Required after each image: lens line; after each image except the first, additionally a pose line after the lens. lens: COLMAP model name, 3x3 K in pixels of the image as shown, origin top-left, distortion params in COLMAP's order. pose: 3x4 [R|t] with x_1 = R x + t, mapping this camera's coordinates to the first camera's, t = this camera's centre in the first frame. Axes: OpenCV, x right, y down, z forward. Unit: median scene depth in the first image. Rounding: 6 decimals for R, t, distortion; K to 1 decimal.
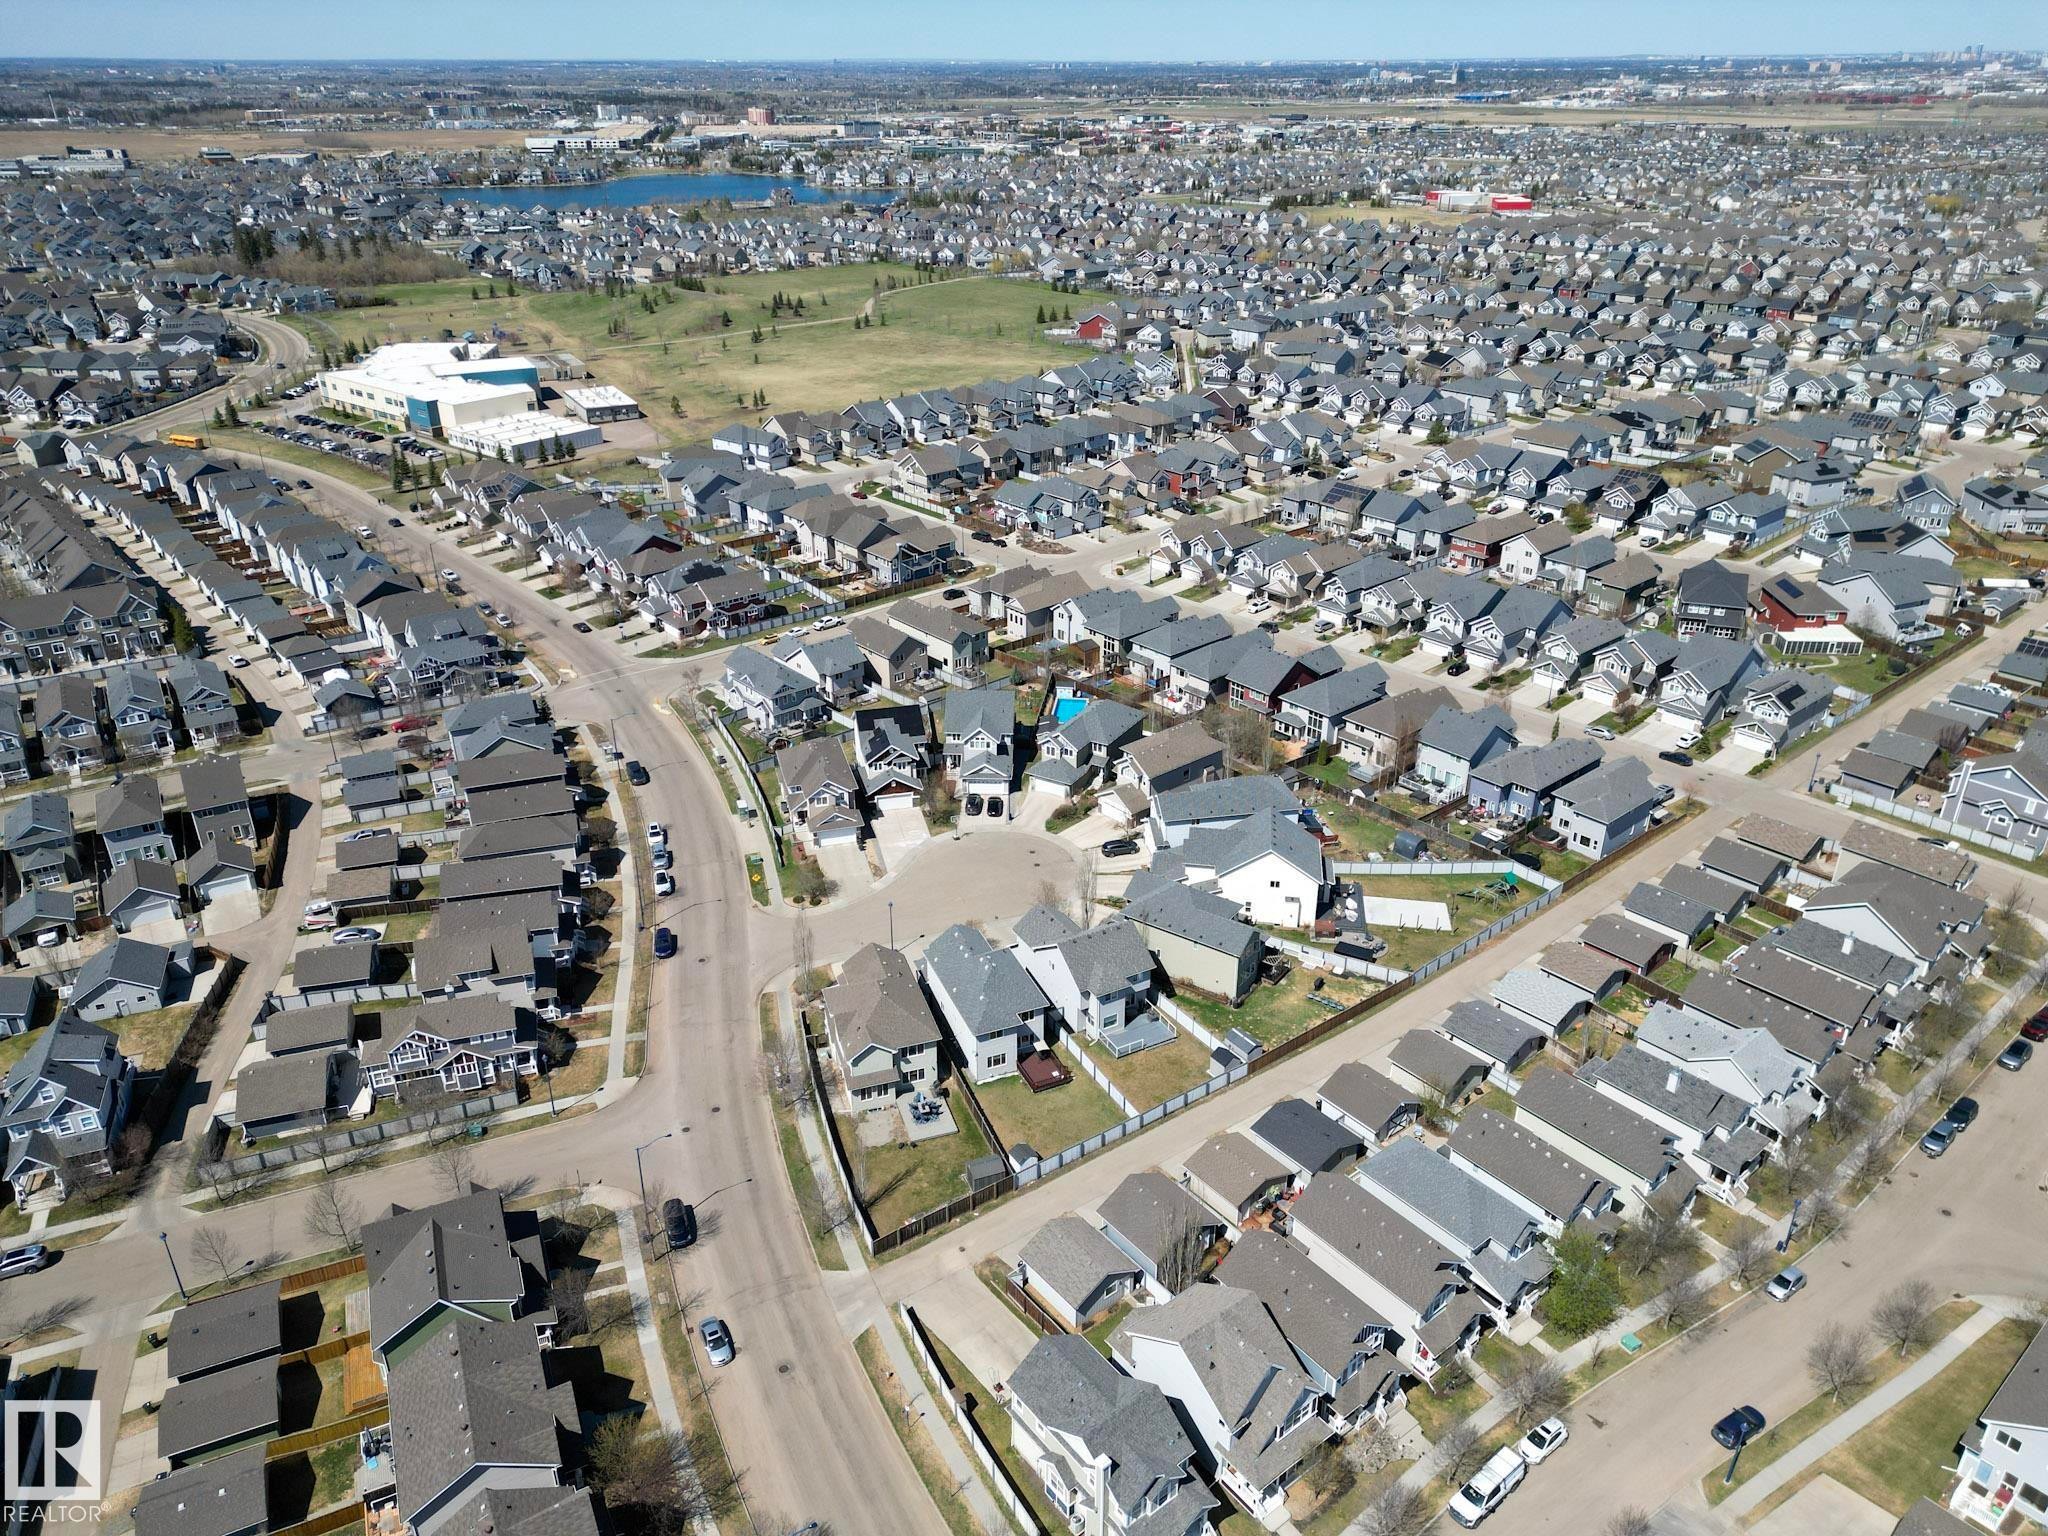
lens RADIAL K [[1330.2, 0, 1024.0], [0, 1330.2, 768.0], [0, 0, 1]] dist [-0.000036, -0.000080]
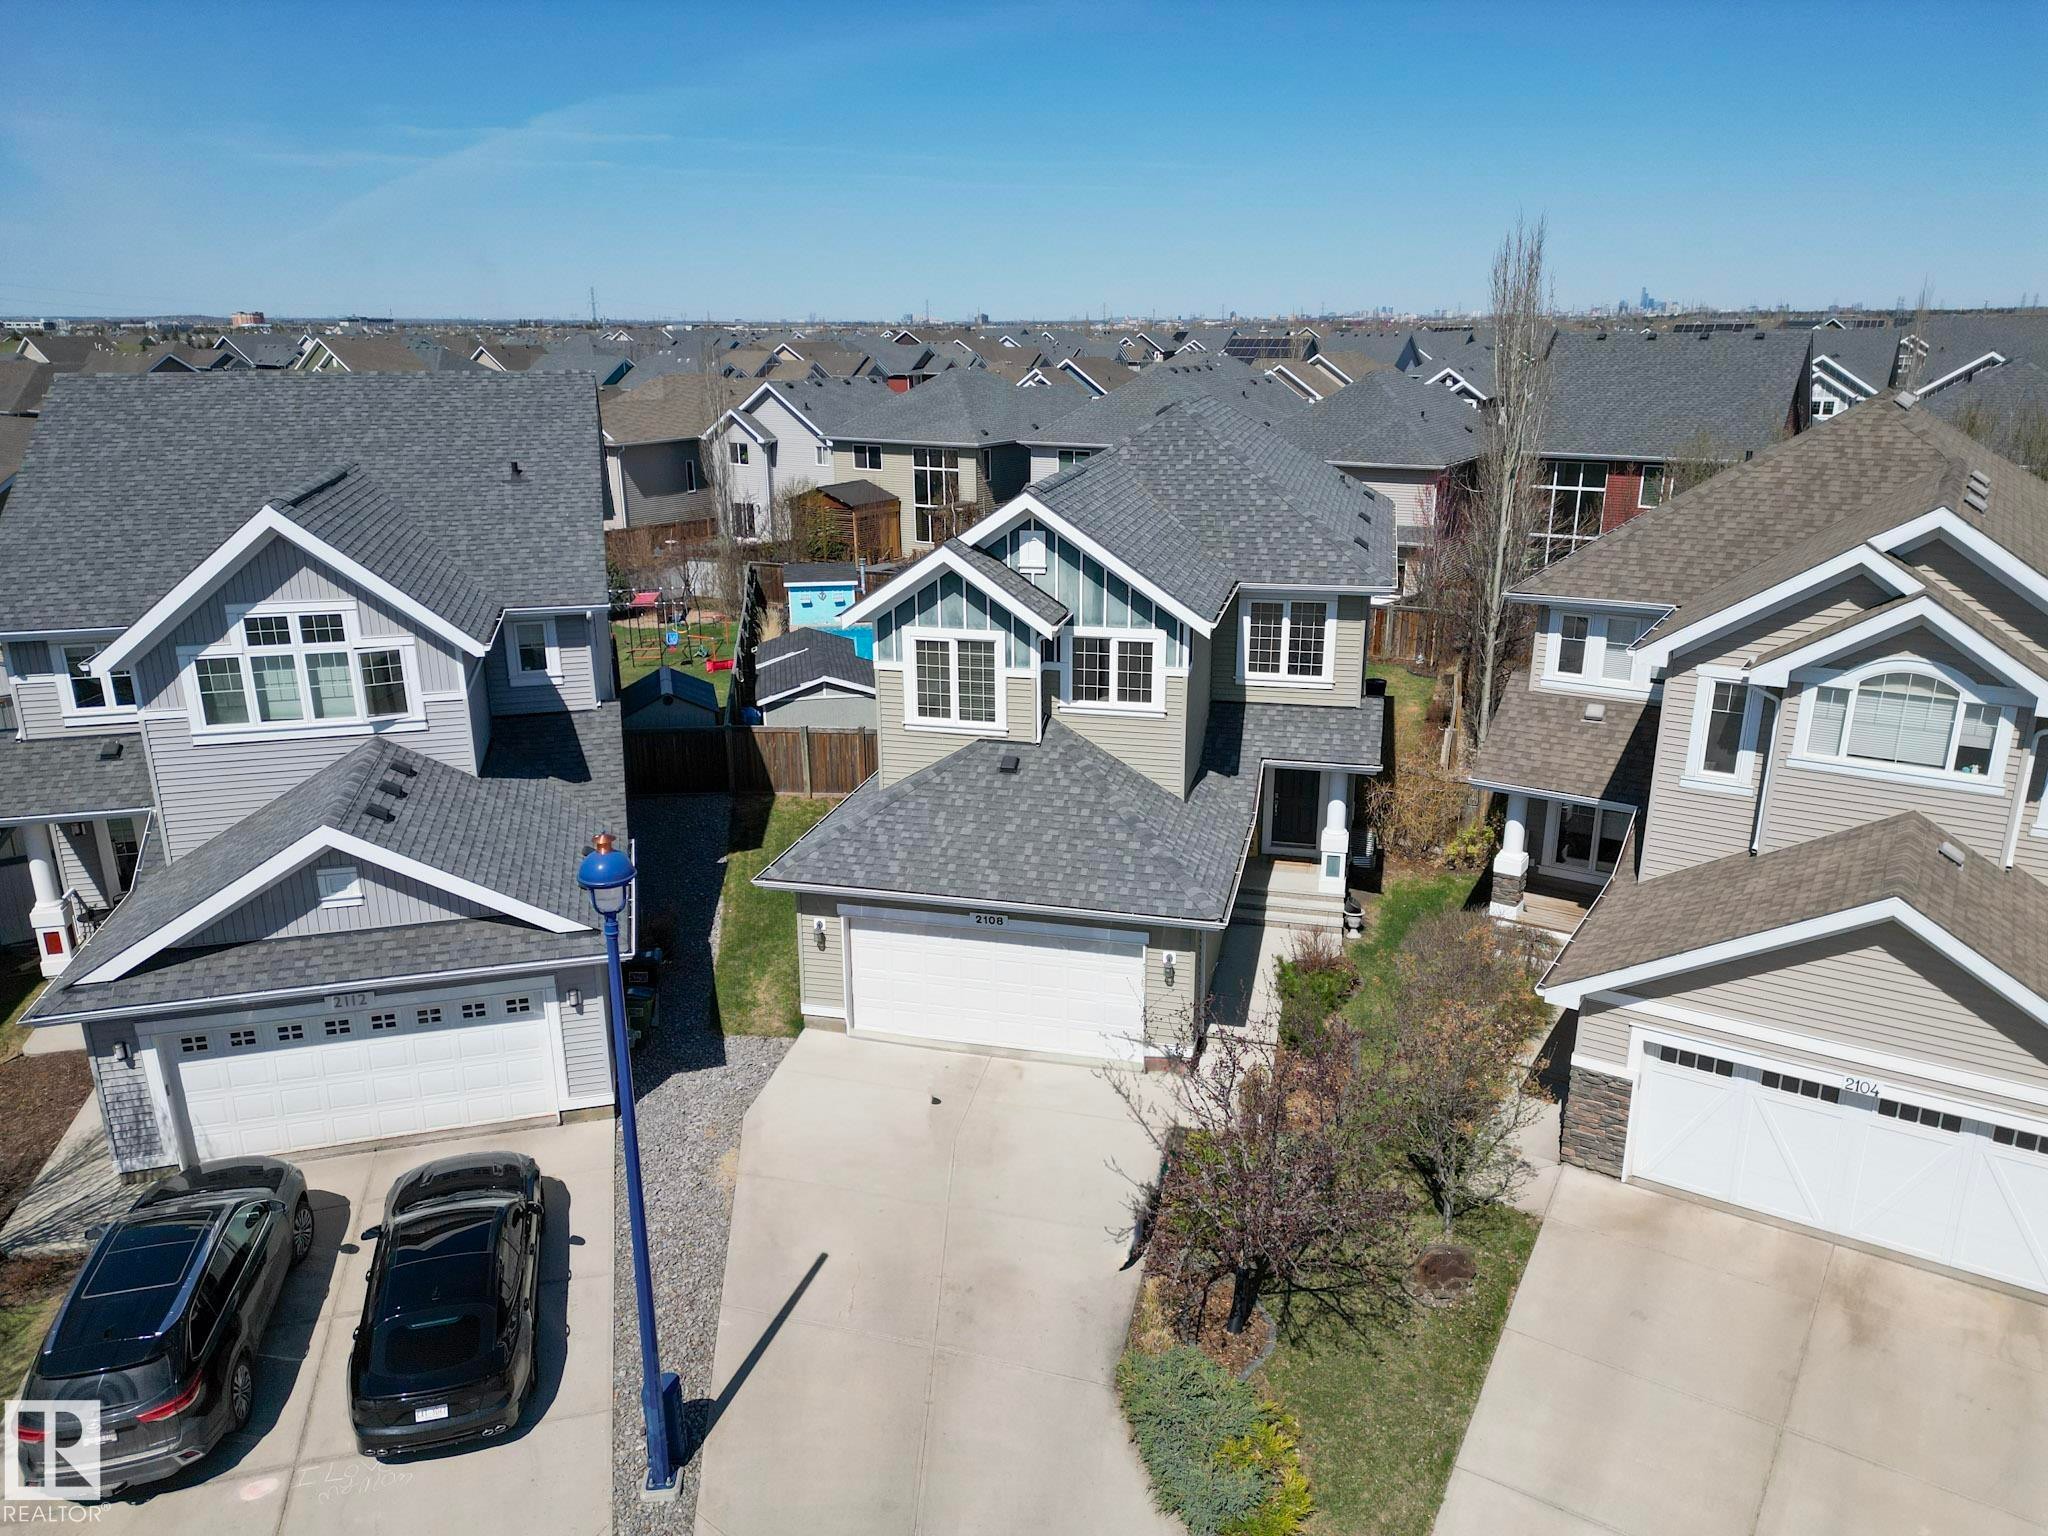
lens RADIAL K [[1330.2, 0, 1024.0], [0, 1330.2, 768.0], [0, 0, 1]] dist [-0.000036, -0.000080]
pose [[0.949094, -0.078267, 0.305115, -0.010657], [0.129496, 0.979948, -0.151437, 0.013406], [-0.287144, 0.183239, 0.940198, 0.880365]]
